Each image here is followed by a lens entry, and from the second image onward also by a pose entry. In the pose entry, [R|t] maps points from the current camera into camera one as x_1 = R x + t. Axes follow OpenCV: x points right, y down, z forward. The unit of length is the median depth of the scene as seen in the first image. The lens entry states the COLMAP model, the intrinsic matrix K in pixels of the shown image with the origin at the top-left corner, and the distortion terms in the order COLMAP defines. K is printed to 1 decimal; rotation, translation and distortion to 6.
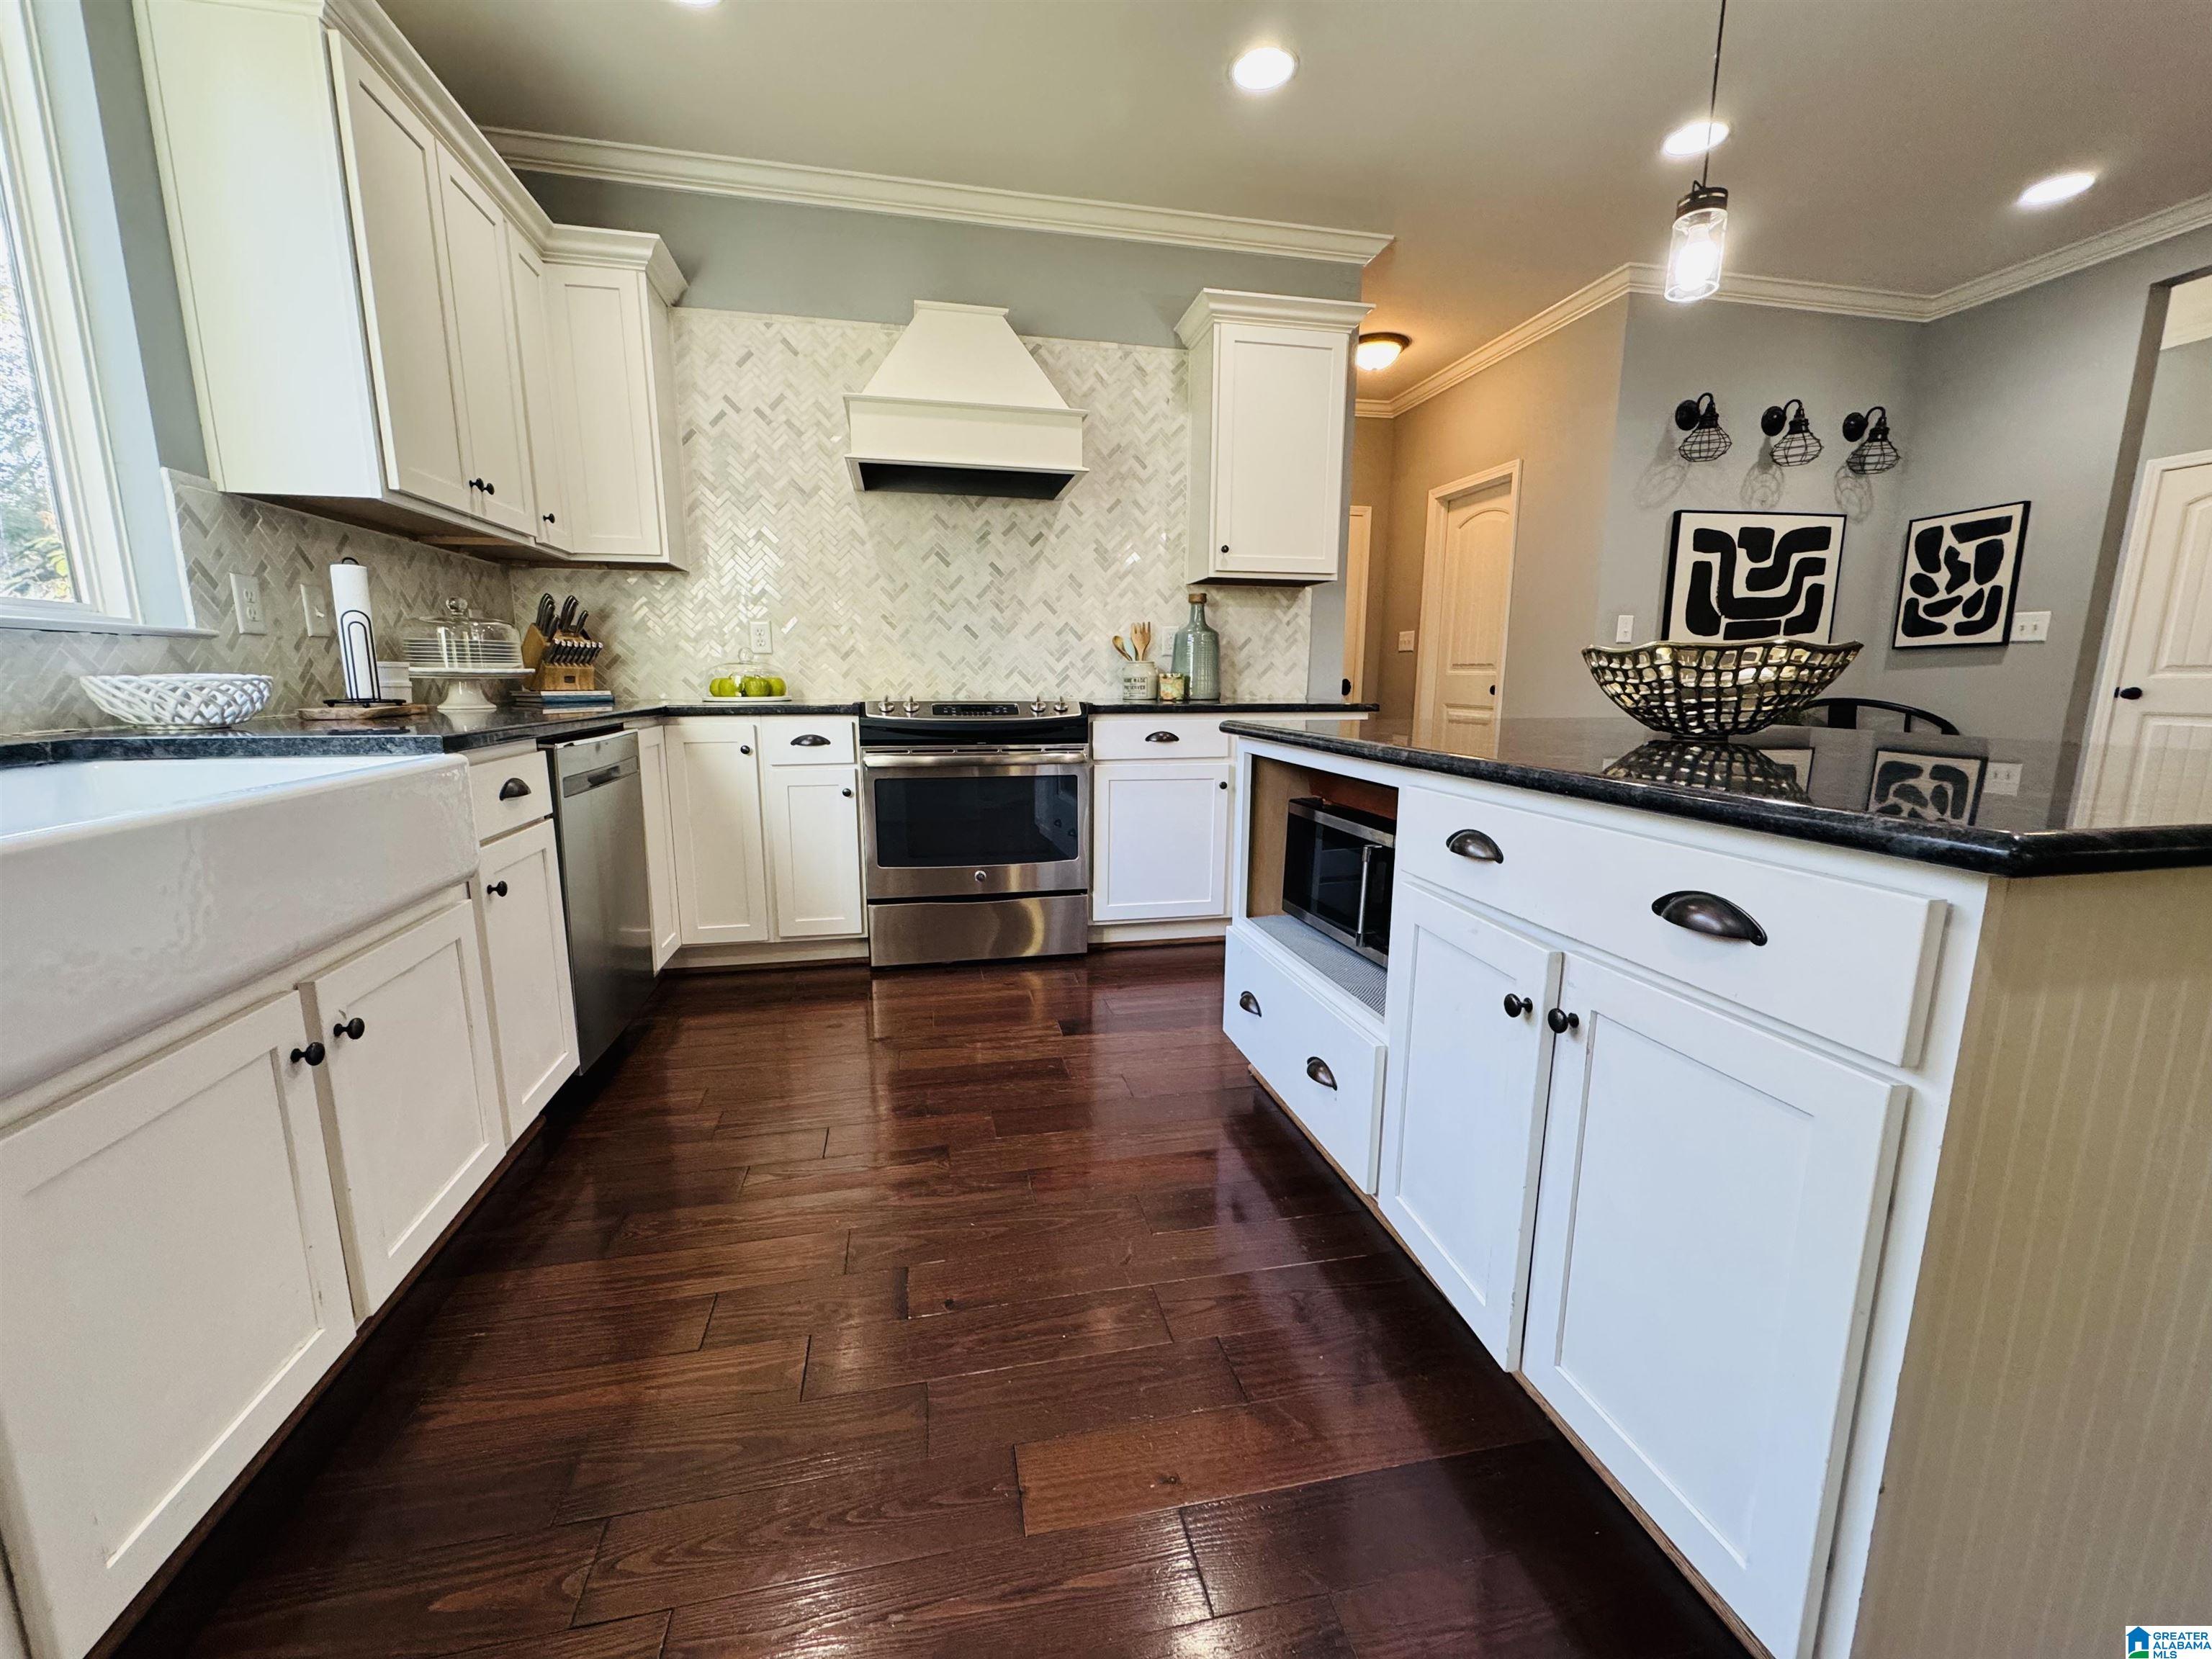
lens RADIAL K [[881.6, 0, 1102.8], [0, 881.6, 824.1], [0, 0, 1]] dist [-0.000072, 0.000363]
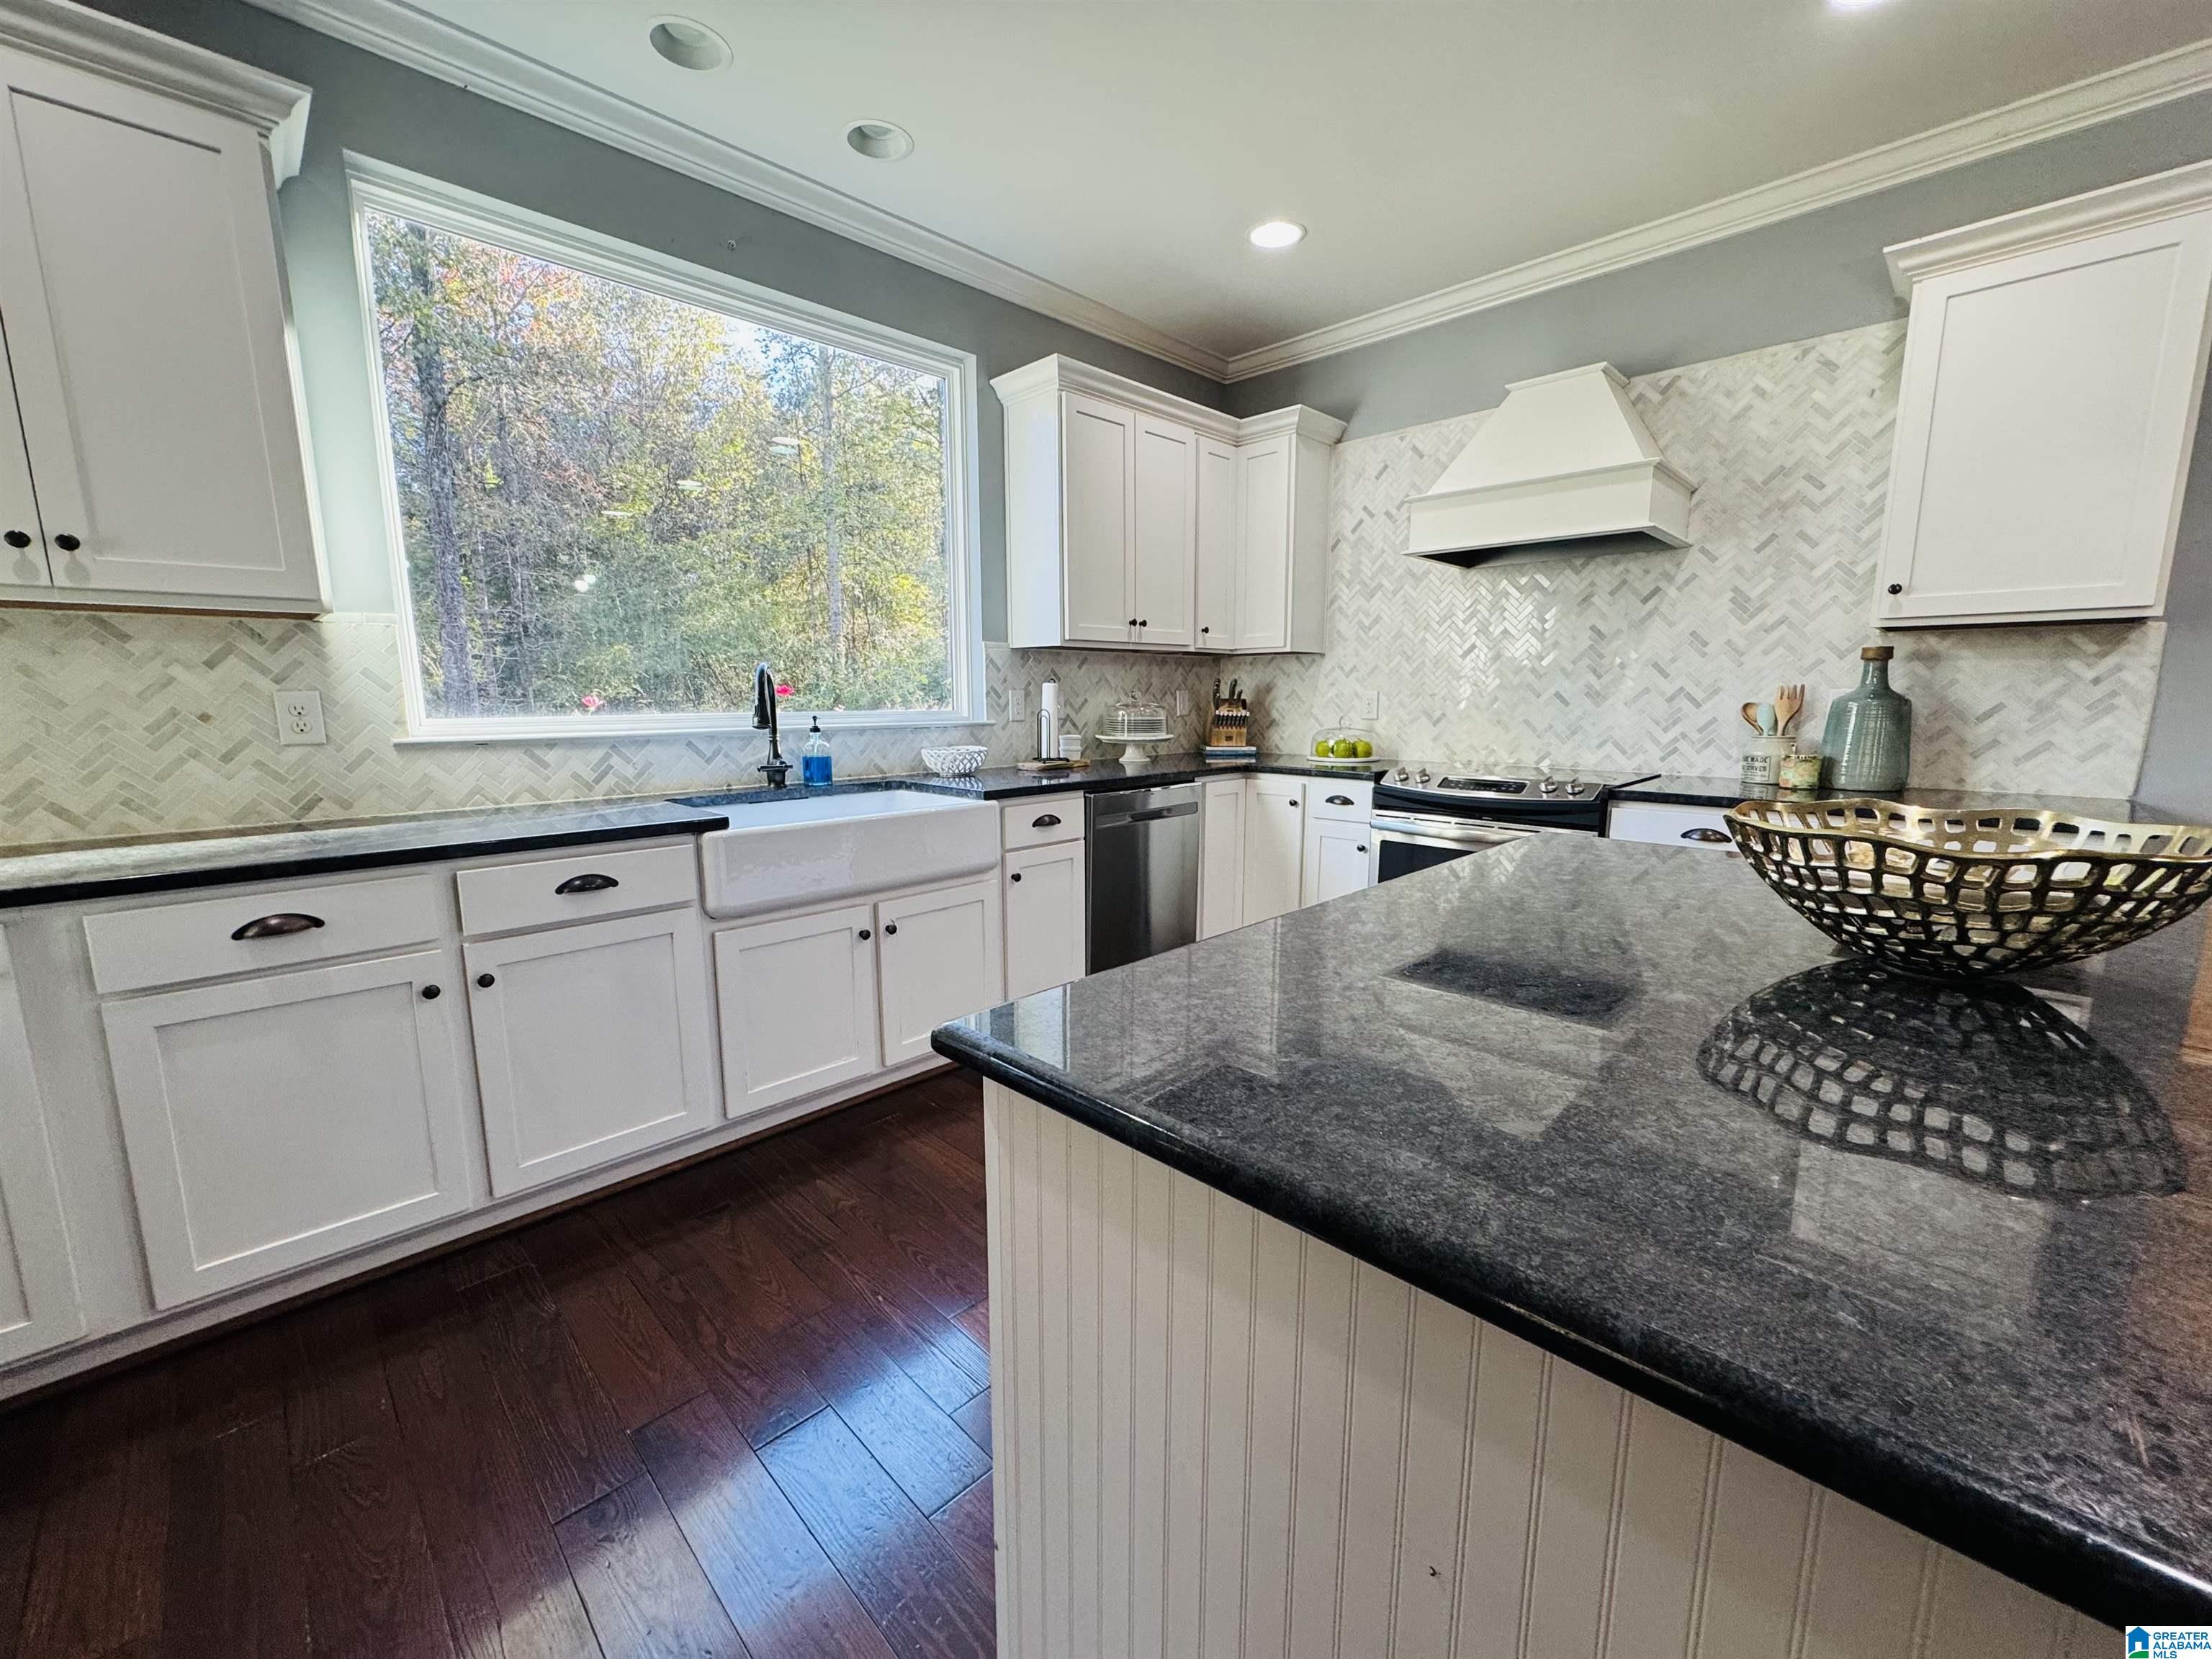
lens RADIAL K [[881.6, 0, 1110.1], [0, 881.6, 824.3], [0, 0, 1]] dist [-0.000072, 0.000363]
pose [[0.547710, 0.119619, -0.828073, 0.383990], [-0.136164, 0.989276, 0.052843, -0.066697], [0.825514, 0.083811, 0.558124, 0.073220]]
